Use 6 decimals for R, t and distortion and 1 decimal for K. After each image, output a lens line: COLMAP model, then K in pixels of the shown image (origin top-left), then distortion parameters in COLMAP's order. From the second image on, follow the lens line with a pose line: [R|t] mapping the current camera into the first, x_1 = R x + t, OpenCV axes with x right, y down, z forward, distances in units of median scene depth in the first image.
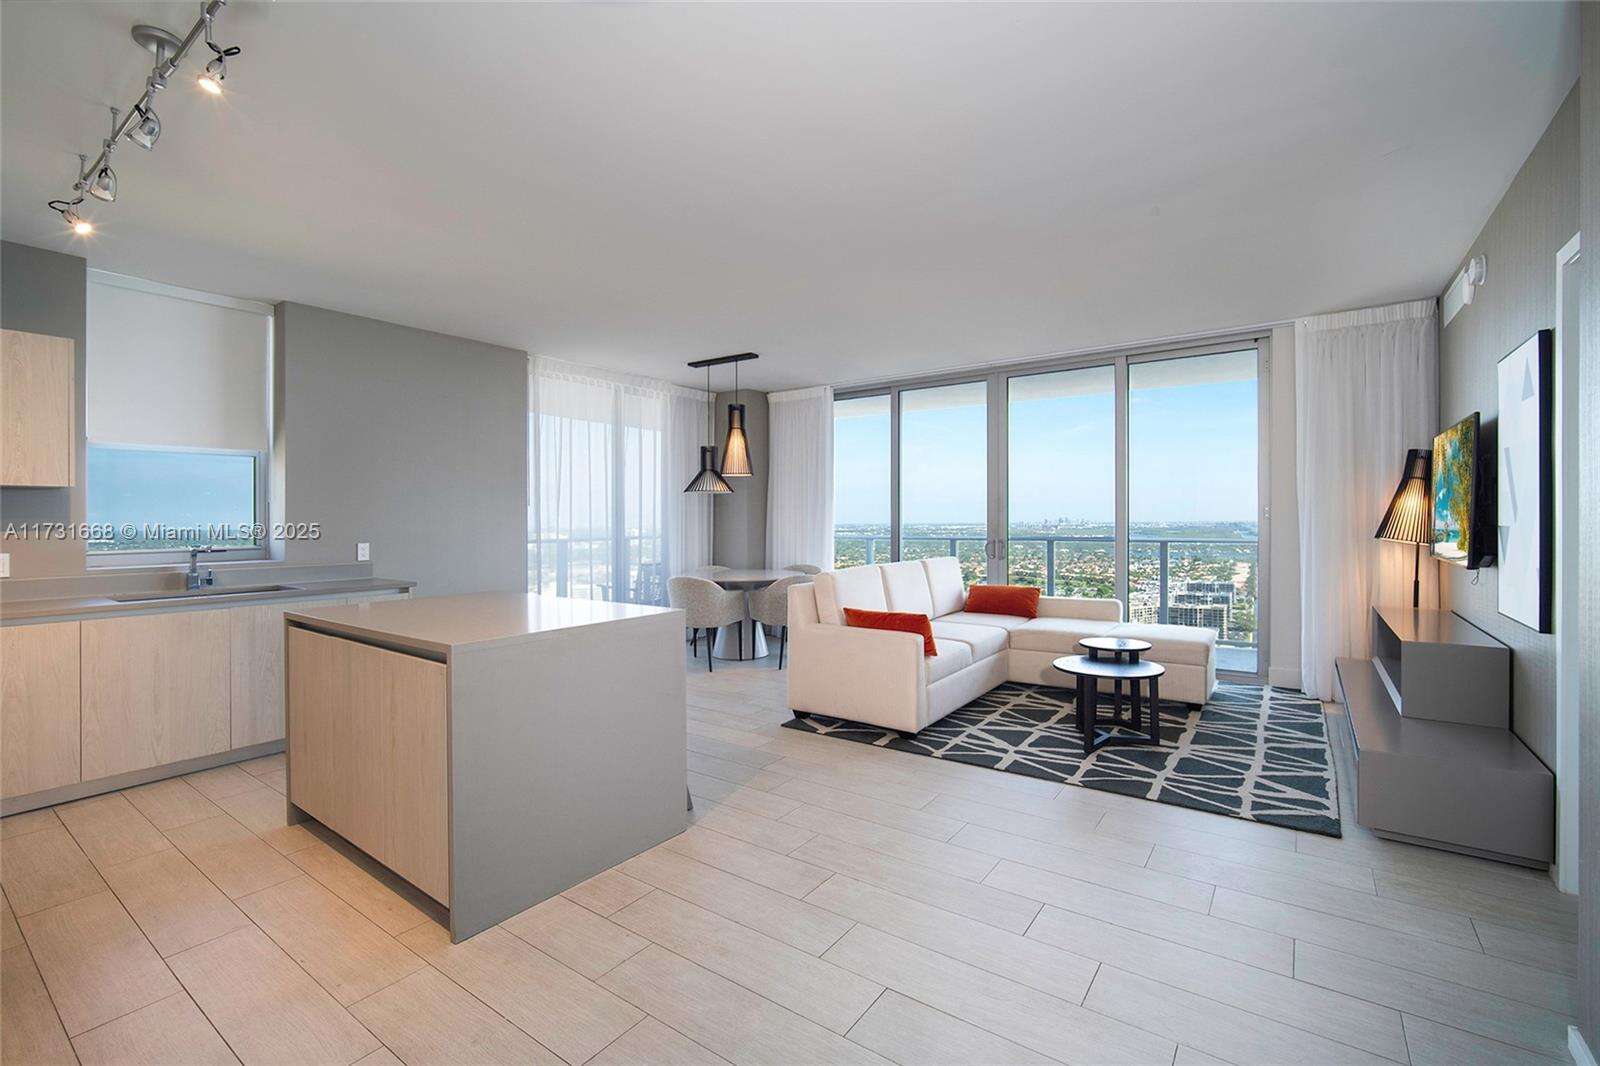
lens RADIAL K [[708.7, 0, 806.2], [0, 708.7, 520.6], [0, 0, 1]] dist [-0.010584, 0.004317]
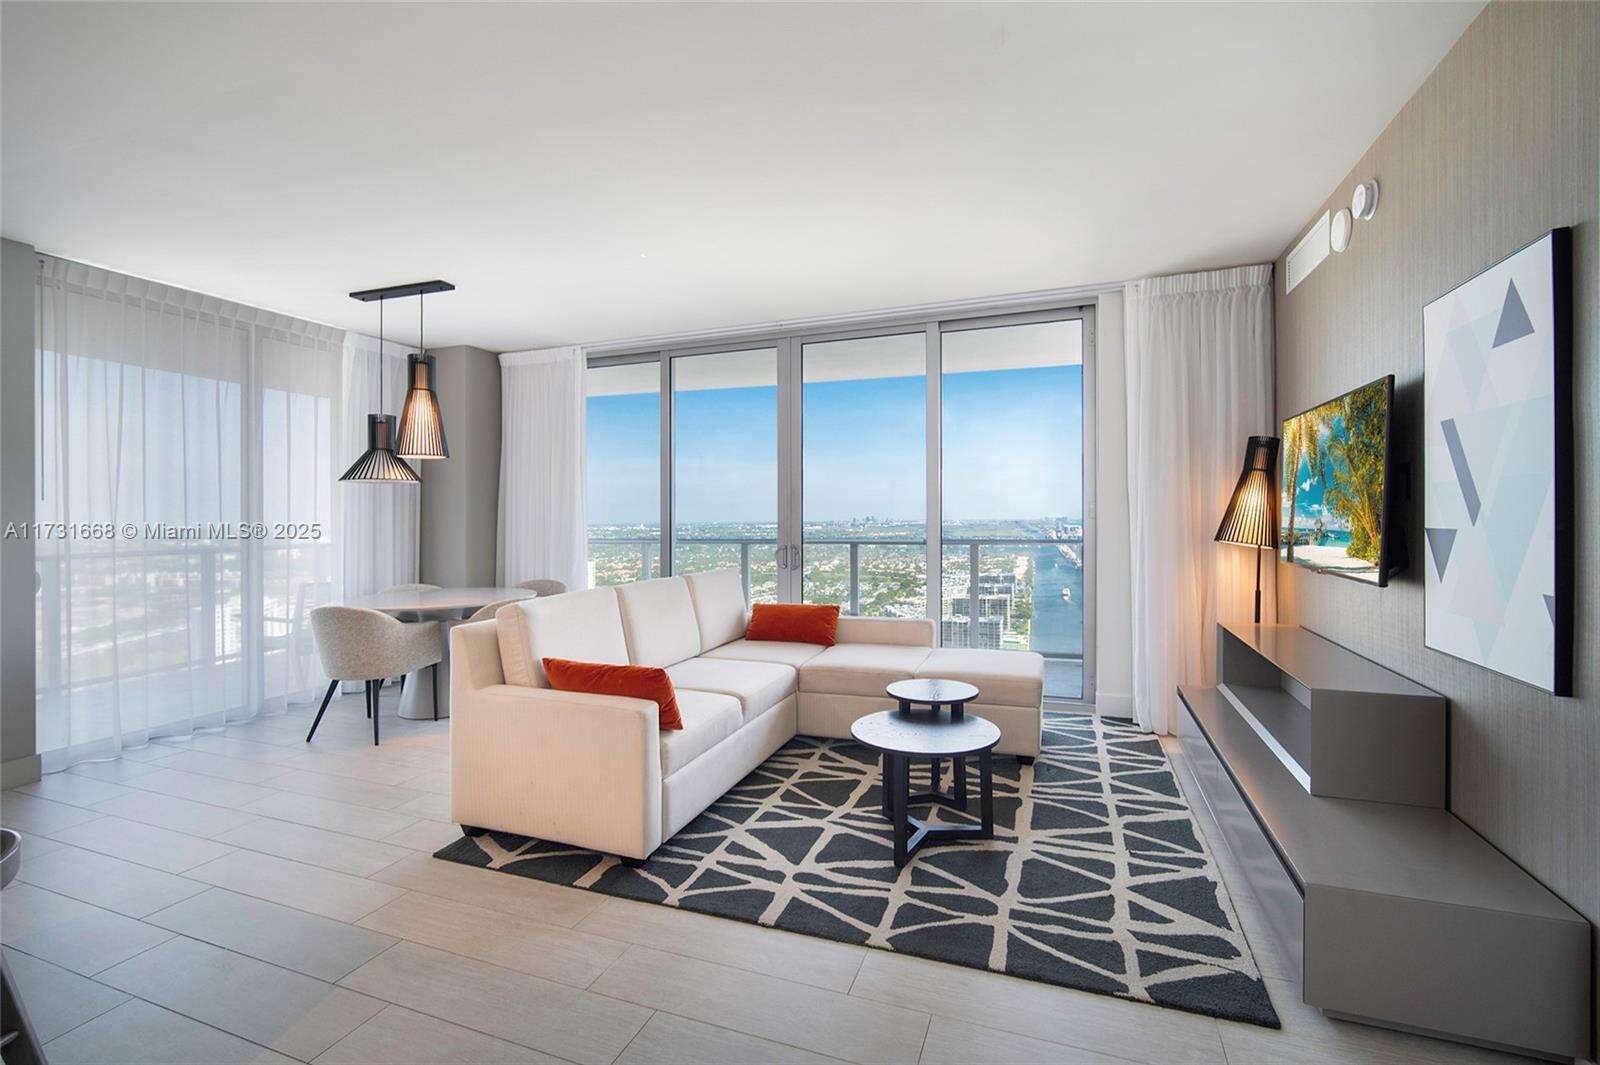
lens RADIAL K [[708.7, 0, 811.9], [0, 708.7, 521.8], [0, 0, 1]] dist [-0.010584, 0.004317]
pose [[0.965011, -0.003956, 0.262179, 0.126164], [0.003328, 0.999990, 0.002840, -0.002199], [-0.262188, -0.001868, 0.965015, 0.328962]]
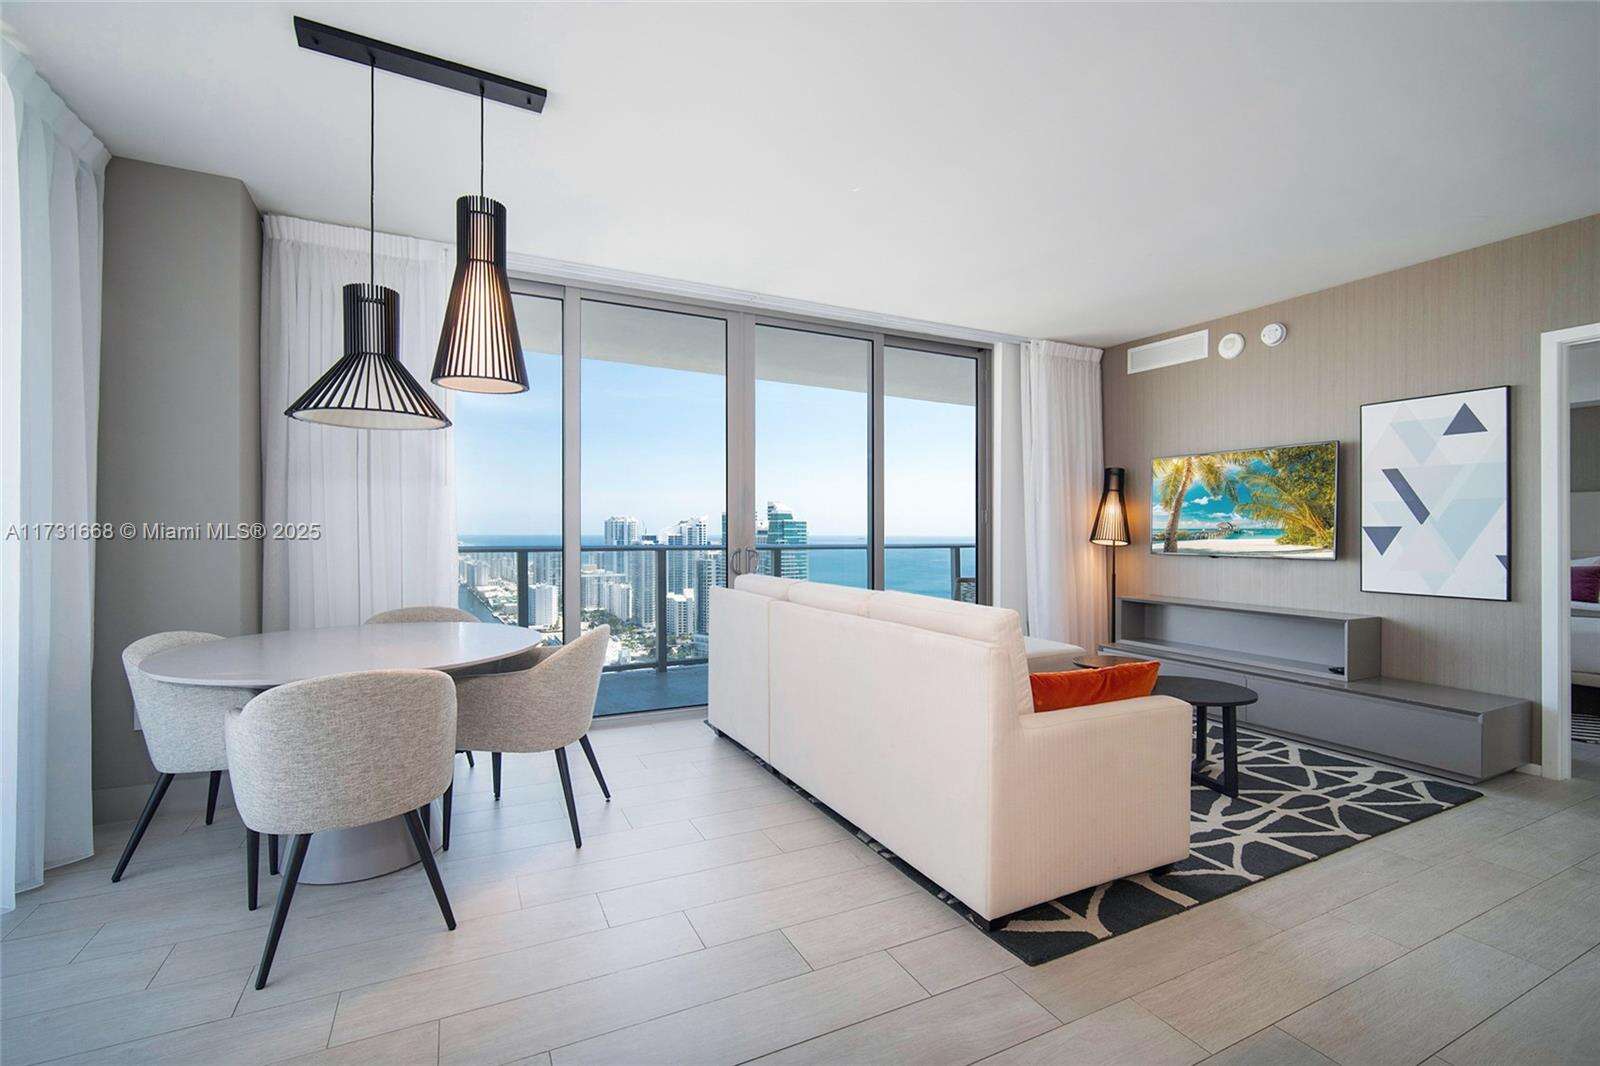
lens RADIAL K [[708.7, 0, 793.6], [0, 708.7, 538.4], [0, 0, 1]] dist [-0.010584, 0.004317]
pose [[0.465896, -0.000897, 0.884839, -0.507970], [-0.004611, 0.999983, 0.003442, 0.021959], [-0.884827, -0.005684, 0.465884, 0.950665]]
